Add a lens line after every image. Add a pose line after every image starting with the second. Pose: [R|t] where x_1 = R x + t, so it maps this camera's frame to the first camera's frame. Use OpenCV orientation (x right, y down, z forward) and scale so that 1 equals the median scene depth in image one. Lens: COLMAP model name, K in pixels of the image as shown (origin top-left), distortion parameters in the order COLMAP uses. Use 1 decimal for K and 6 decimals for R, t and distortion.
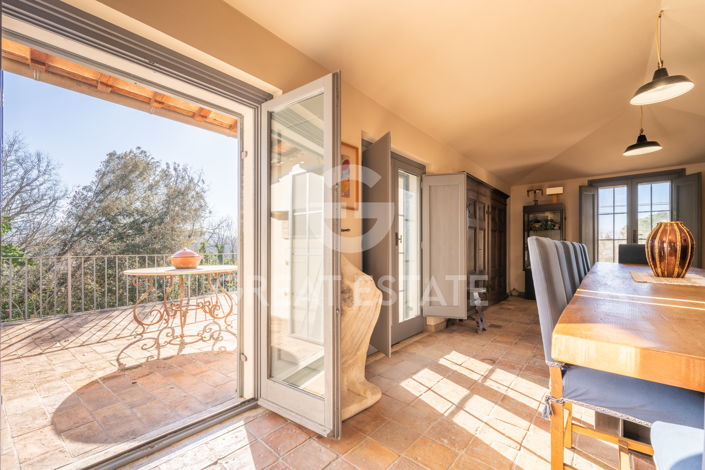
lens RADIAL K [[283.8, 0, 349.9], [0, 283.8, 248.5], [0, 0, 1]] dist [-0.001765, -0.000203]
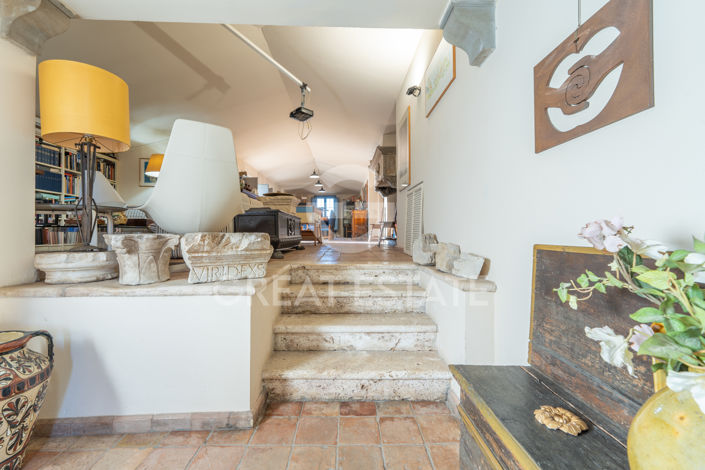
lens RADIAL K [[283.8, 0, 353.2], [0, 283.8, 233.3], [0, 0, 1]] dist [-0.001765, -0.000203]
pose [[0.734994, -0.007809, 0.678028, -0.895245], [0.006520, 0.999969, 0.004449, 0.147841], [-0.678042, 0.001151, 0.735022, -1.499020]]
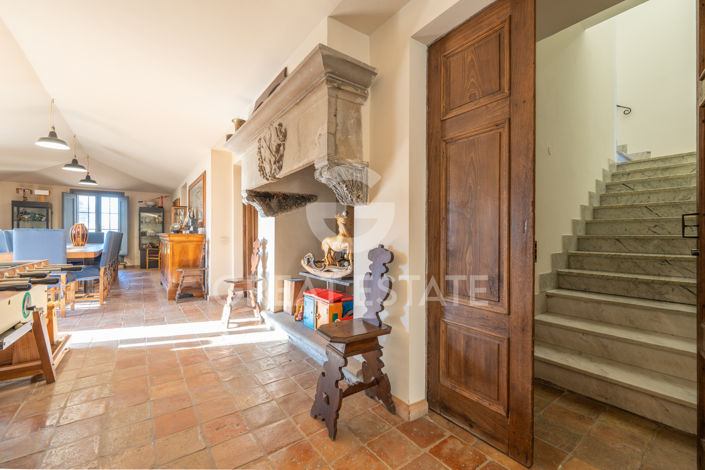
lens RADIAL K [[283.8, 0, 347.4], [0, 283.8, 236.3], [0, 0, 1]] dist [-0.001765, -0.000203]
pose [[0.221035, -0.005139, 0.975252, -0.311615], [-0.001105, 0.999984, 0.005520, 0.000030], [-0.975265, -0.002298, 0.221026, -0.801086]]
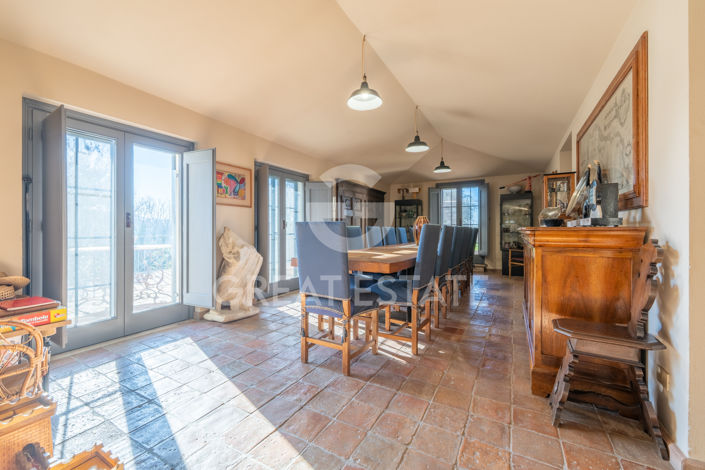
lens RADIAL K [[283.8, 0, 349.7], [0, 283.8, 231.3], [0, 0, 1]] dist [-0.001765, -0.000203]
pose [[0.982152, -0.002739, 0.188069, 0.141492], [0.002650, 0.999996, 0.000729, 0.001204], [-0.188070, -0.000218, 0.982156, -0.362052]]
